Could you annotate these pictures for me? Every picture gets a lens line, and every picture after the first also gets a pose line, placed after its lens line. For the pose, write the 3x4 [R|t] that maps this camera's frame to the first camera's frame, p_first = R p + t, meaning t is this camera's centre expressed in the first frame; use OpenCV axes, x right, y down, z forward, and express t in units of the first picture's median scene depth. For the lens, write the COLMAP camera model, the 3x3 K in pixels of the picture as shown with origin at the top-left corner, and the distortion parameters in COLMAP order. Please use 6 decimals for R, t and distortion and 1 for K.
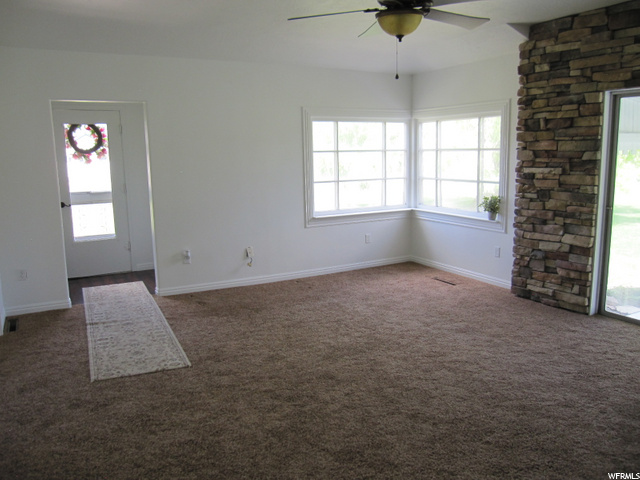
lens RADIAL K [[519.3, 0, 319.3], [0, 519.3, 242.2], [0, 0, 1]] dist [-0.071891, 0.024245]
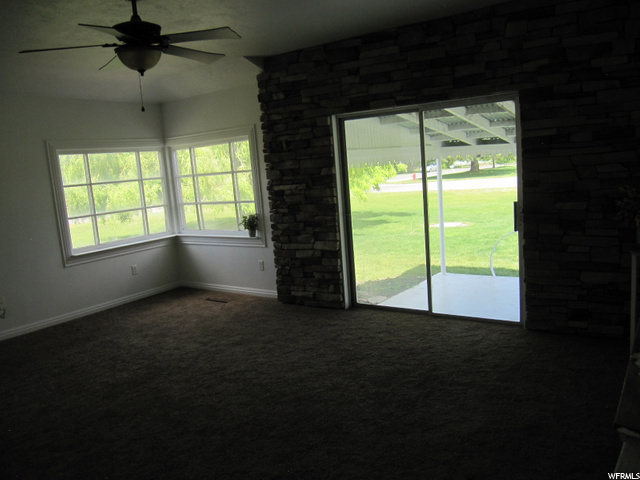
lens RADIAL K [[519.3, 0, 319.3], [0, 519.3, 242.2], [0, 0, 1]] dist [-0.071891, 0.024245]
pose [[0.897680, -0.115789, 0.425163, -0.000138], [0.135137, 0.990705, -0.015516, 0.004599], [-0.419415, 0.071384, 0.904984, -0.039660]]
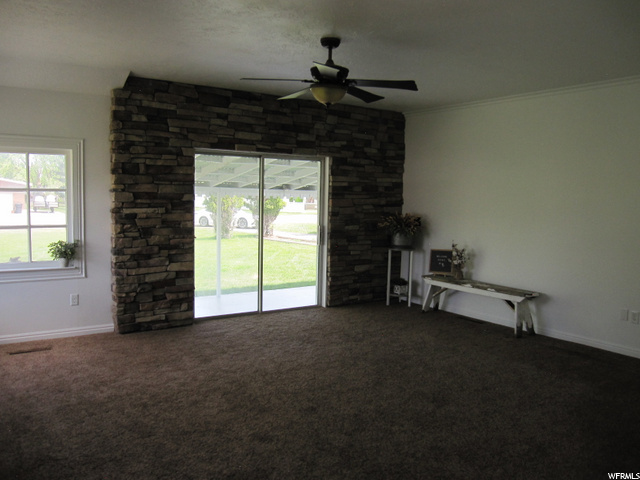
lens RADIAL K [[519.3, 0, 319.3], [0, 519.3, 242.2], [0, 0, 1]] dist [-0.071891, 0.024245]
pose [[-0.082379, -0.077329, 0.993596, -0.714520], [0.156014, 0.983692, 0.089494, -0.115705], [-0.984314, 0.162387, -0.068971, 0.730275]]
